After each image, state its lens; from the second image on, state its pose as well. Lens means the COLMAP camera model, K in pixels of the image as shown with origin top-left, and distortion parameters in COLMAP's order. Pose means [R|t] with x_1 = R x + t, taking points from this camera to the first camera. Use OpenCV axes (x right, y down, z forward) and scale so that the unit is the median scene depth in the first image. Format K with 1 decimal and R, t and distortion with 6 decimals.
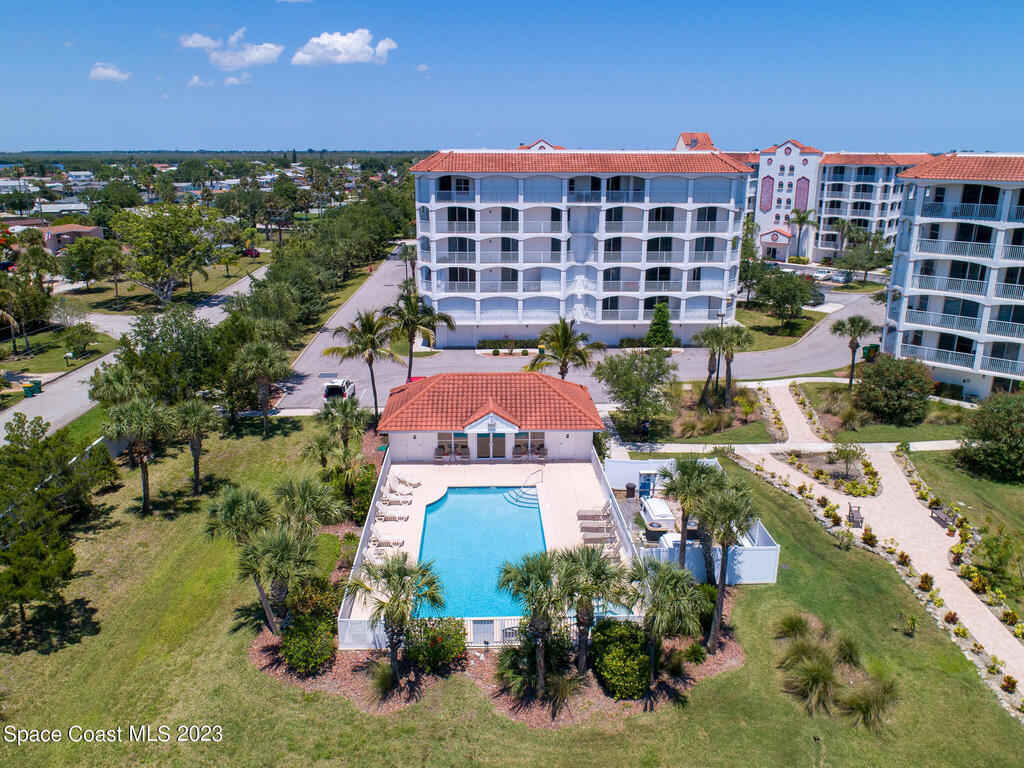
lens RADIAL K [[774.6, 0, 512.0], [0, 774.6, 384.0], [0, 0, 1]] dist [-0.027601, 0.003315]
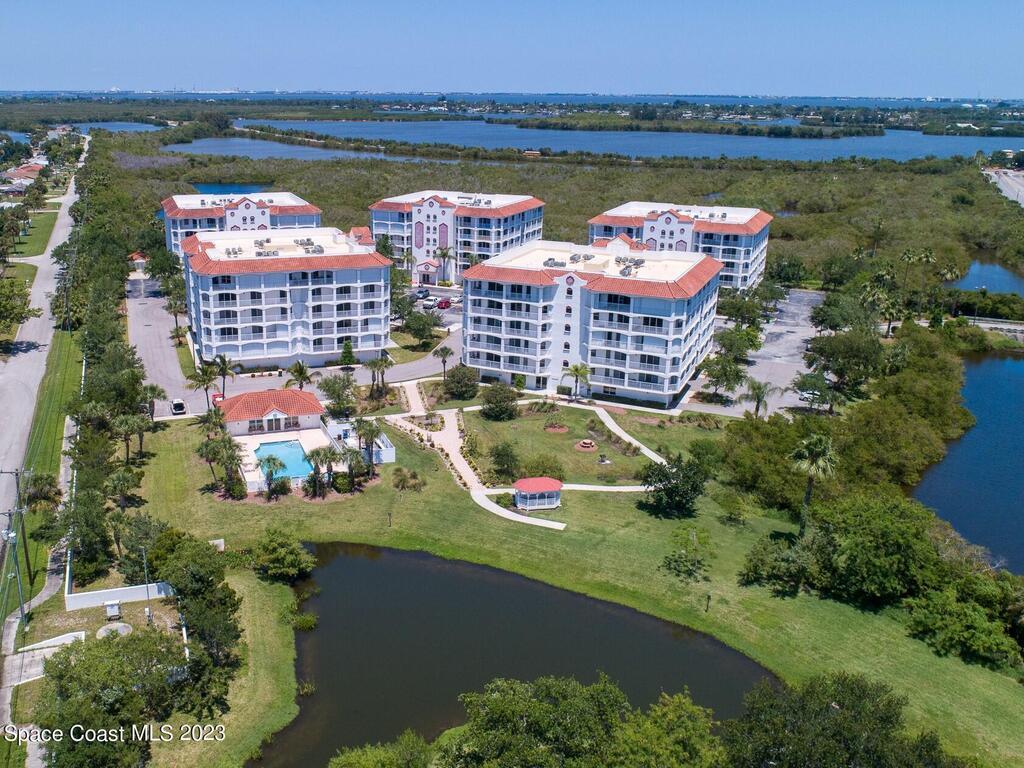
lens RADIAL K [[944.0, 0, 417.1], [0, 944.0, 386.4], [0, 0, 1]] dist [-0.032322, 0.015599]
pose [[0.965079, -0.076303, 0.250599, -0.201429], [0.072935, 0.997078, 0.022713, -0.039343], [-0.251600, -0.003642, 0.967824, -1.133539]]
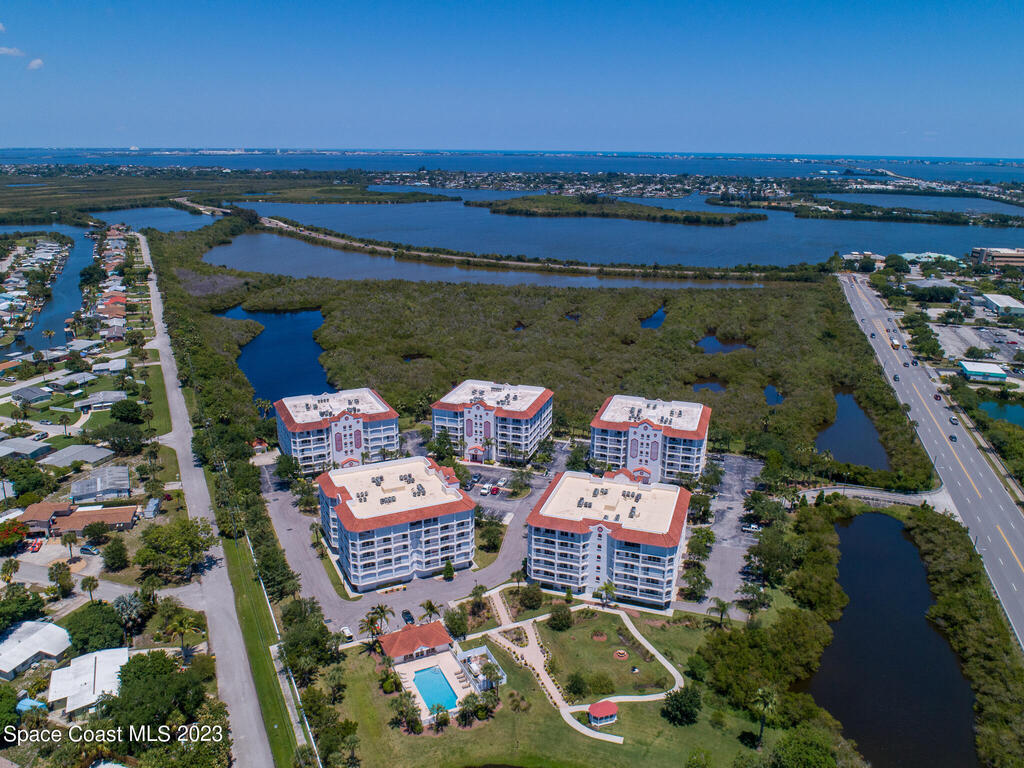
lens RADIAL K [[774.6, 0, 512.0], [0, 774.6, 384.0], [0, 0, 1]] dist [-0.027601, 0.003315]
pose [[0.917418, -0.113023, 0.381535, -0.543549], [0.109363, 0.993508, 0.031342, -0.768907], [-0.382601, 0.012972, 0.923823, -1.512305]]
